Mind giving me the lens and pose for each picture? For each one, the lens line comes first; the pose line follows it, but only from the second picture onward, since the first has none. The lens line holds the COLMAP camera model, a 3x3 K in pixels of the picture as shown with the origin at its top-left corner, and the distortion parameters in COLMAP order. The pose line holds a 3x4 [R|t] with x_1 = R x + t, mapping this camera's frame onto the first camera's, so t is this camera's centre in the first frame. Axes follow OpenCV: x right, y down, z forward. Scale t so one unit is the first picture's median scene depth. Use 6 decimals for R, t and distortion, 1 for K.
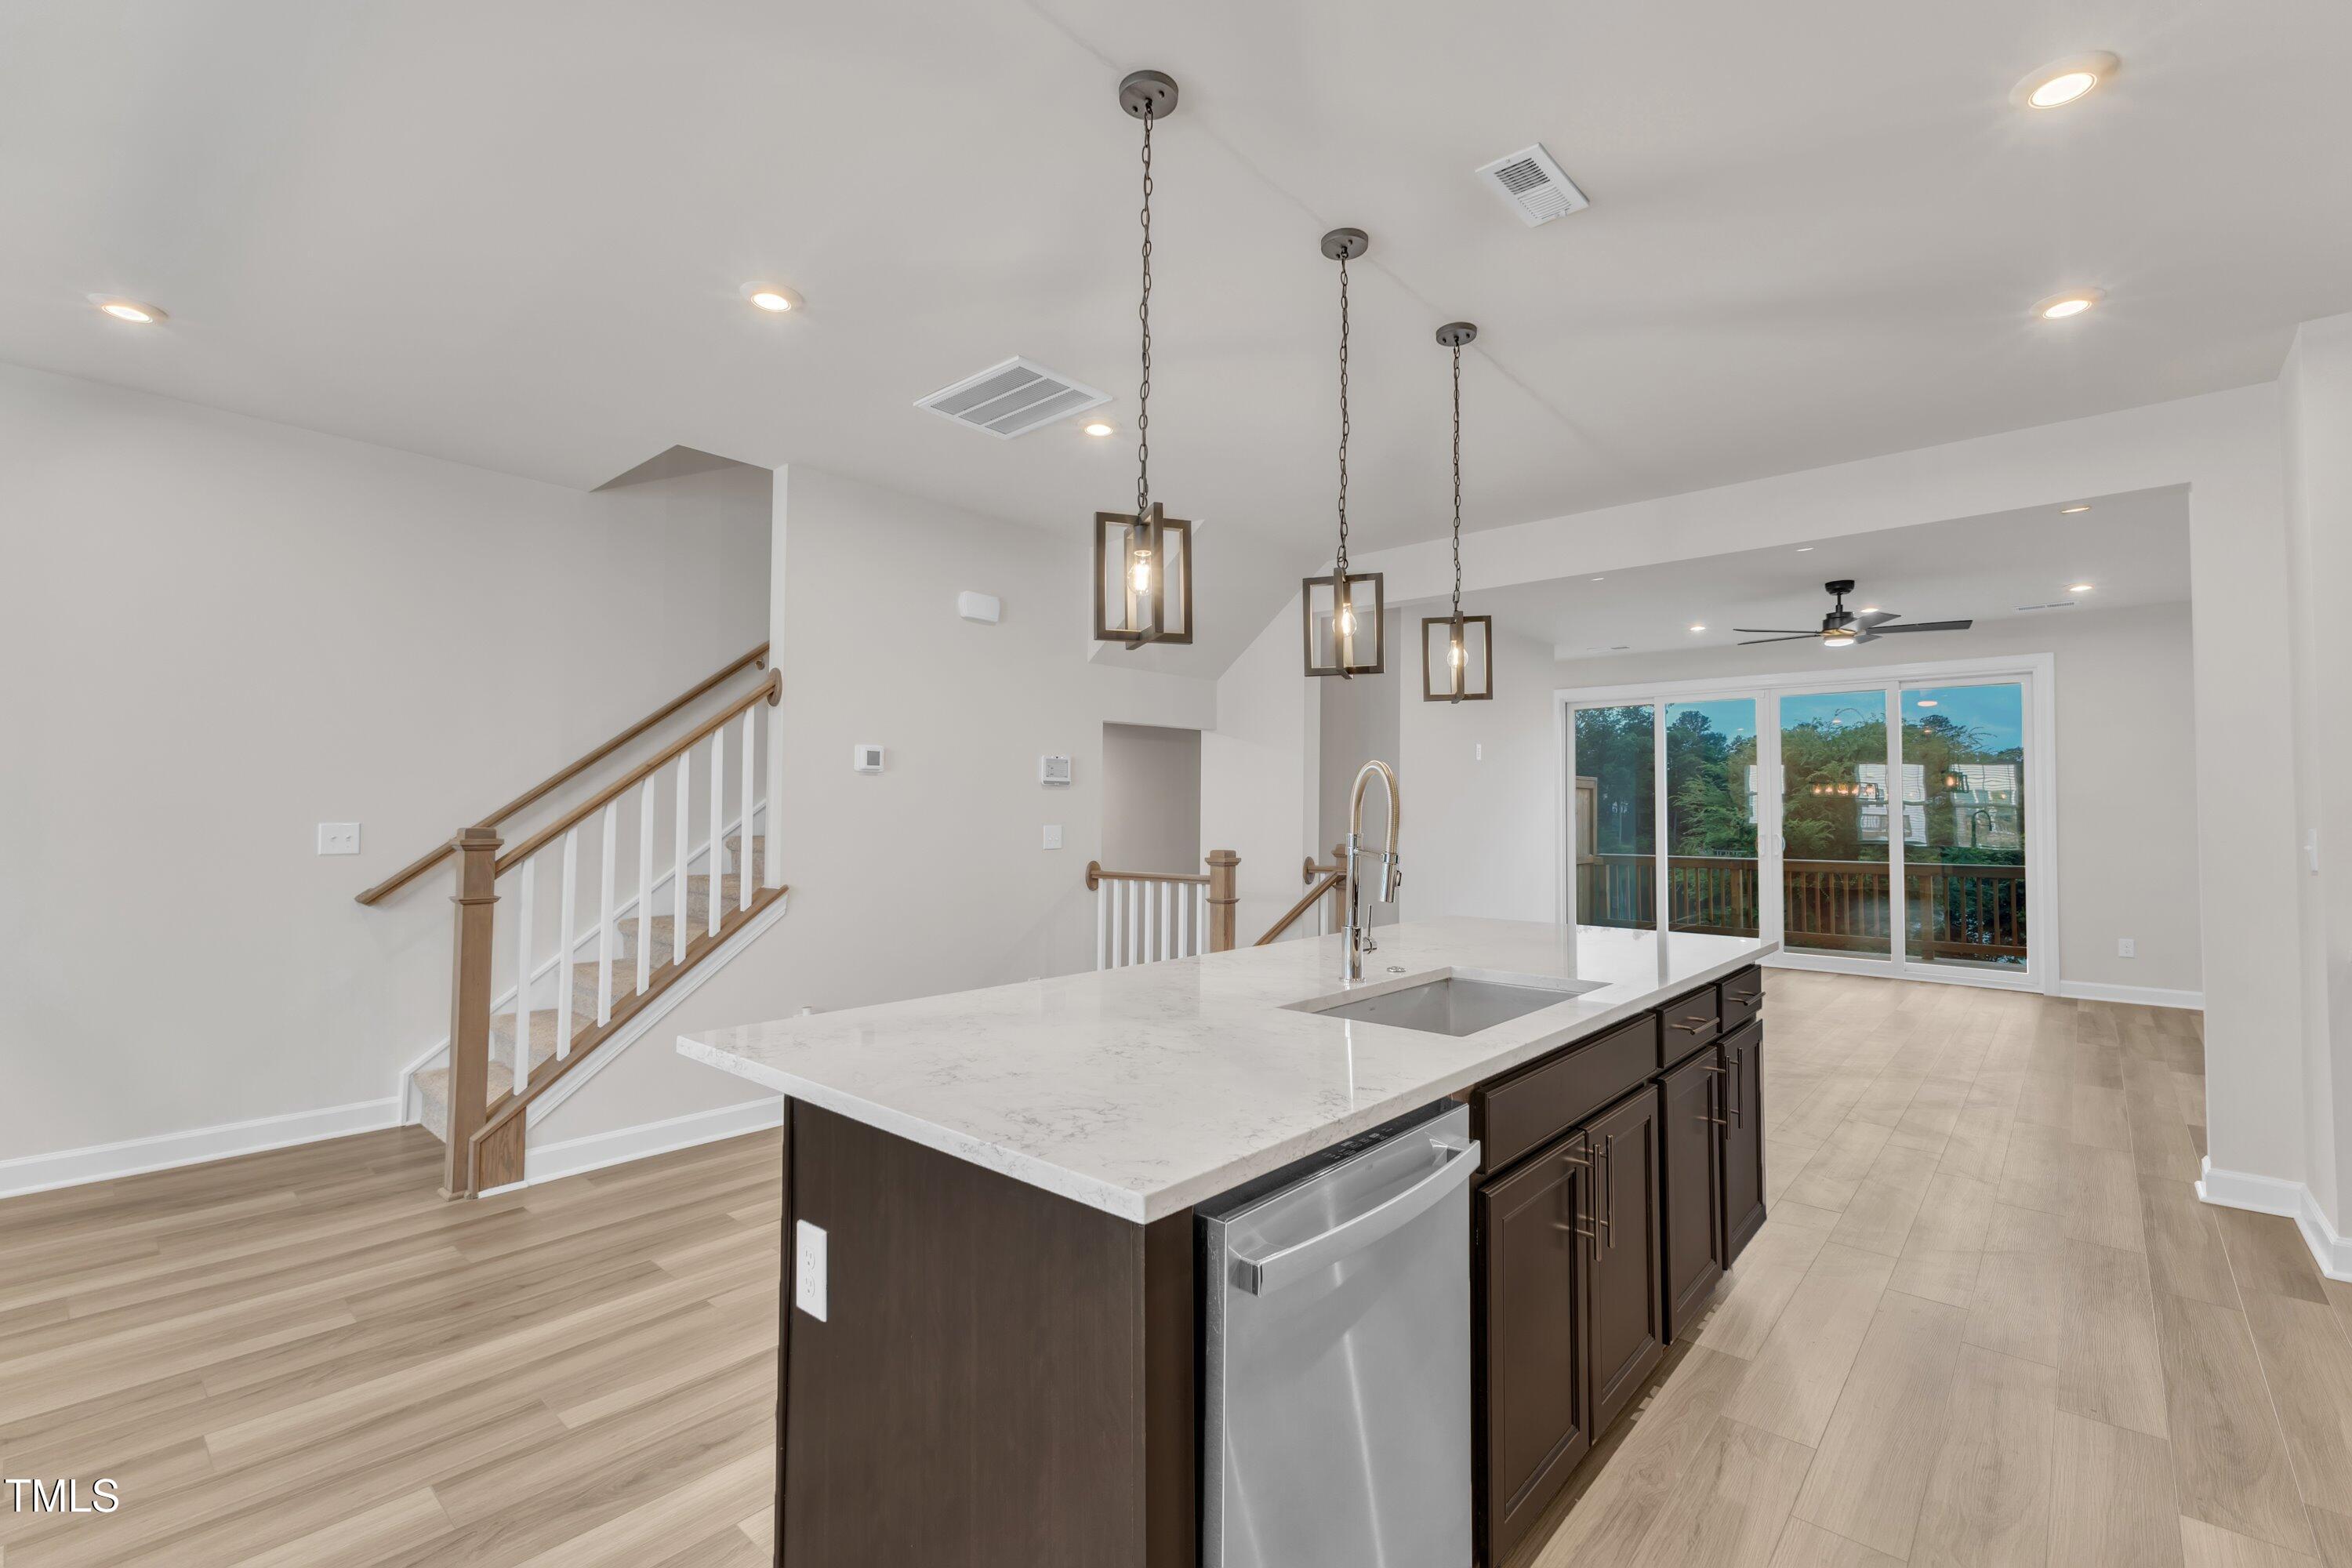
lens RADIAL K [[1034.0, 0, 1173.7], [0, 1034.0, 783.8], [0, 0, 1]] dist [0.003698, 0.000871]
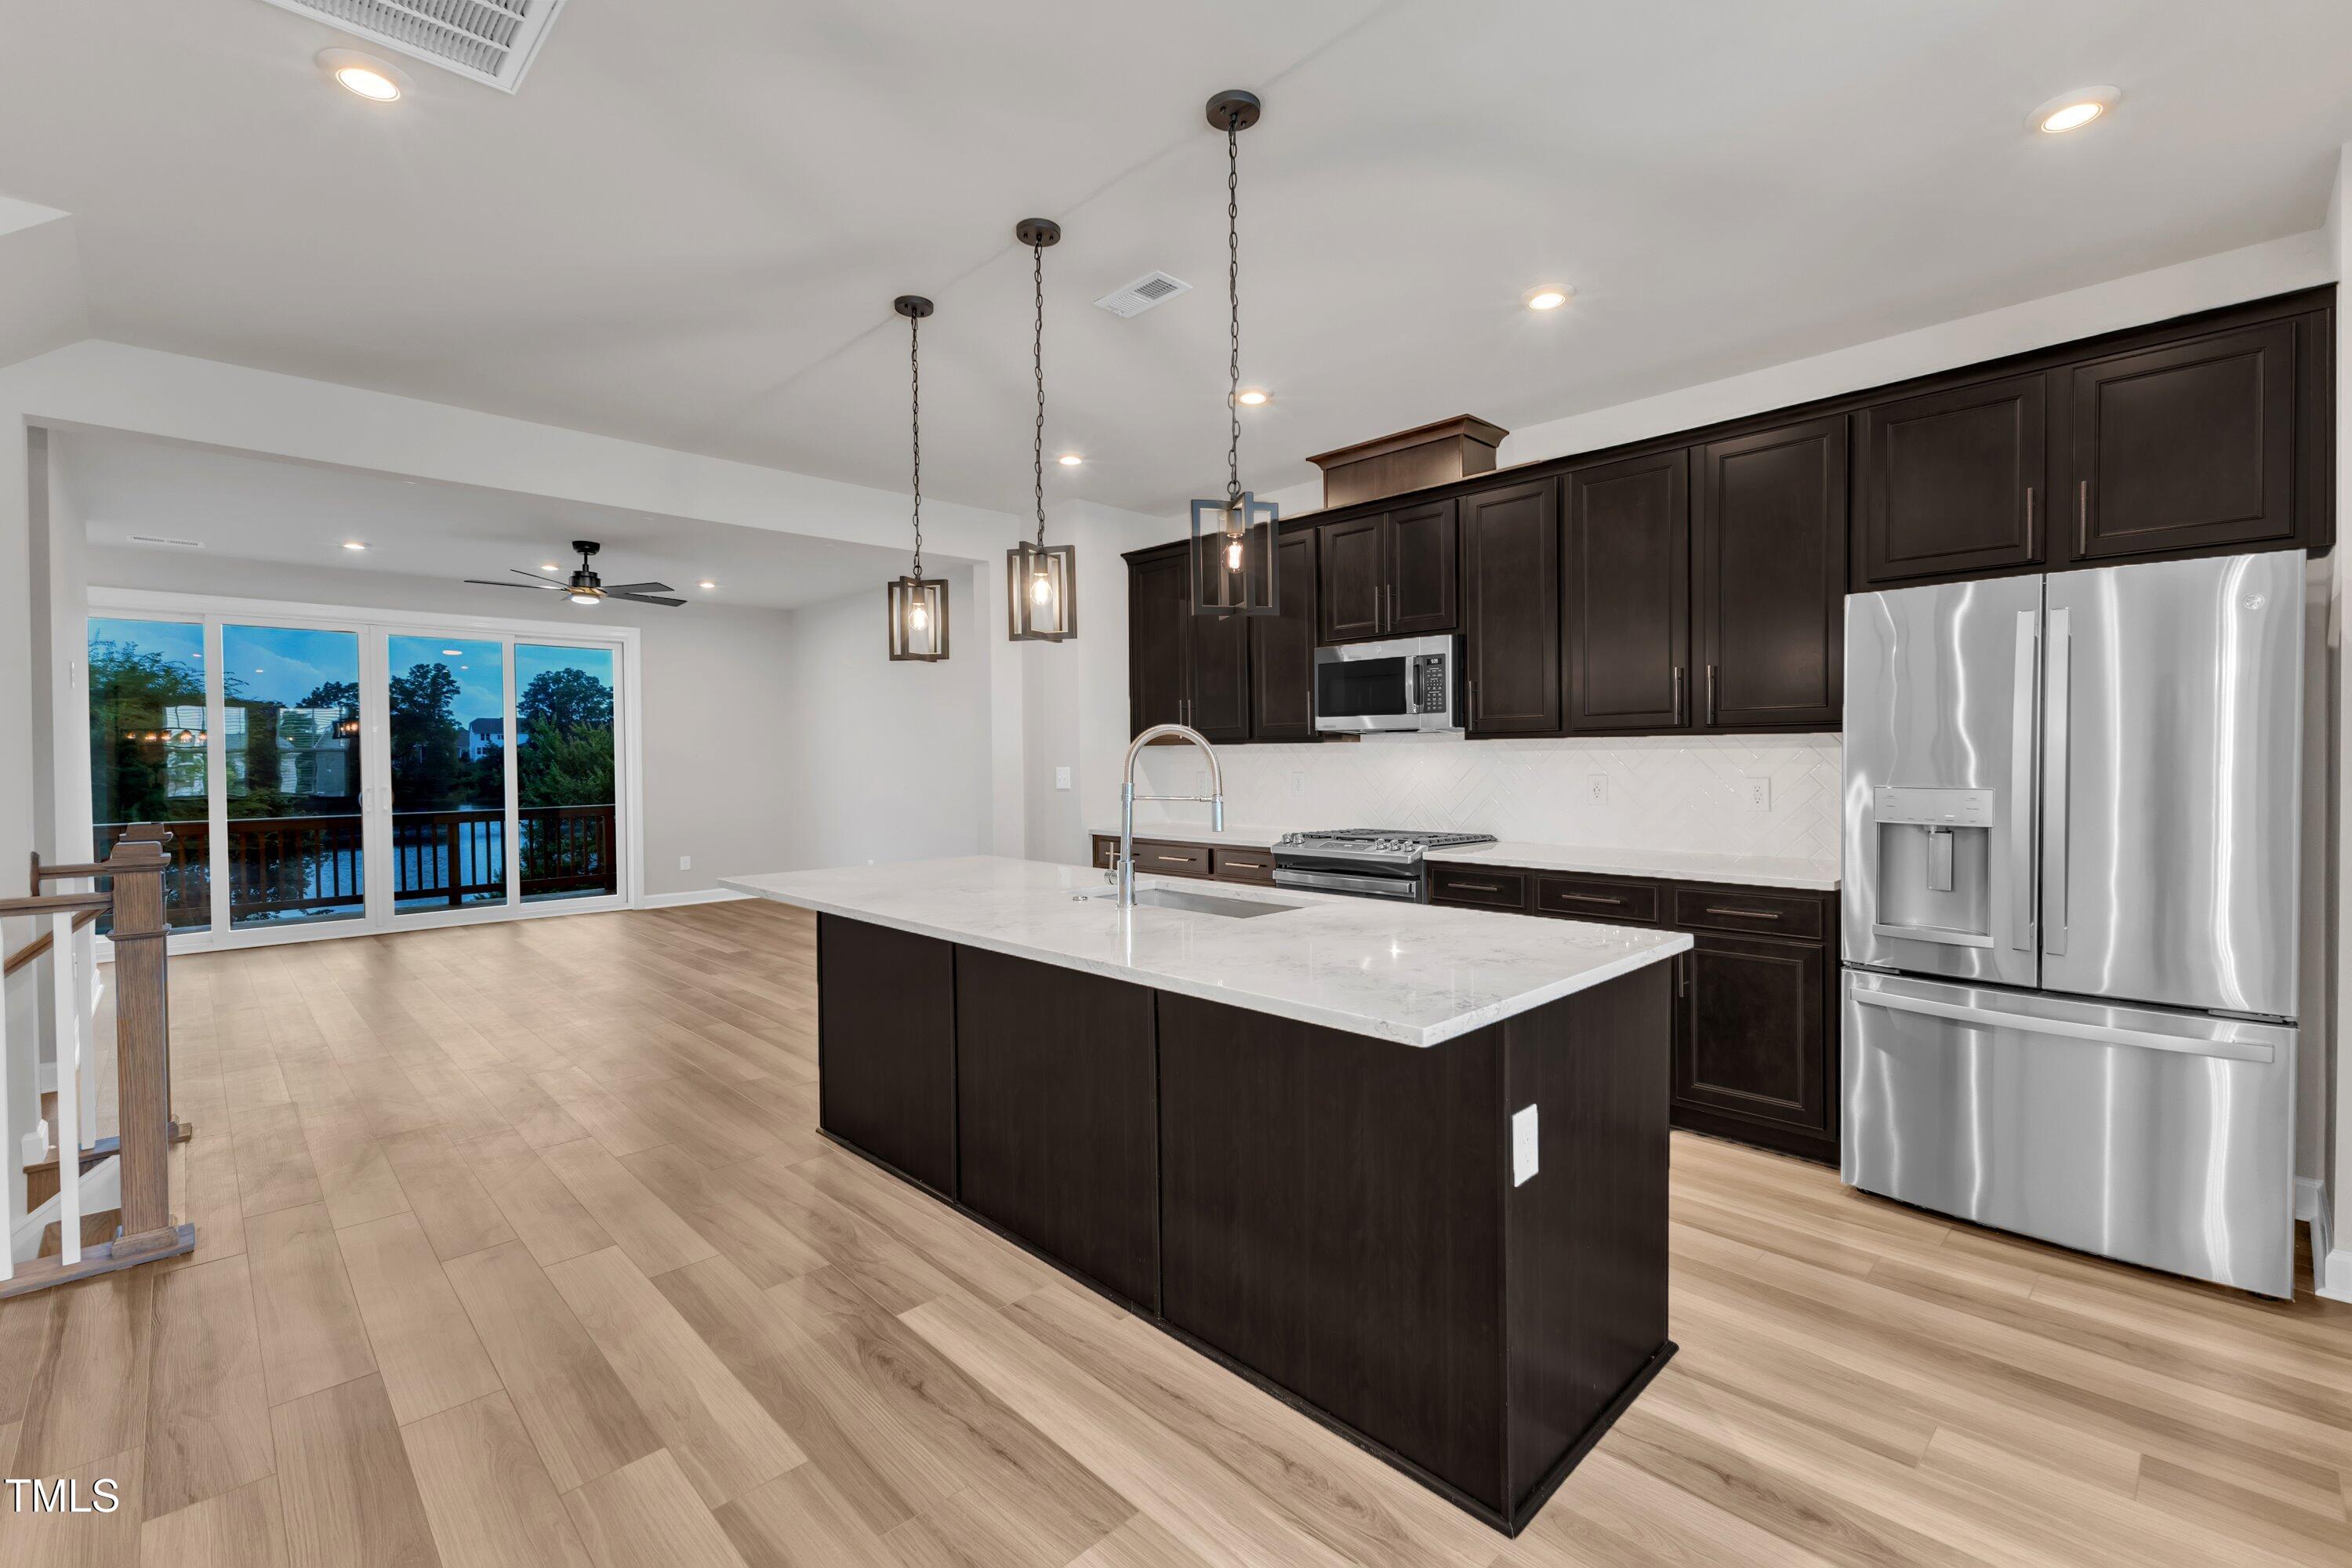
lens RADIAL K [[1022.0, 0, 1207.3], [0, 1022.0, 762.3], [0, 0, 1]] dist [0.008664, -0.000226]
pose [[0.054838, -0.005739, 0.998479, -0.330252], [-0.021550, 0.999744, 0.006930, 0.007089], [-0.998263, -0.021897, 0.054700, 0.274641]]
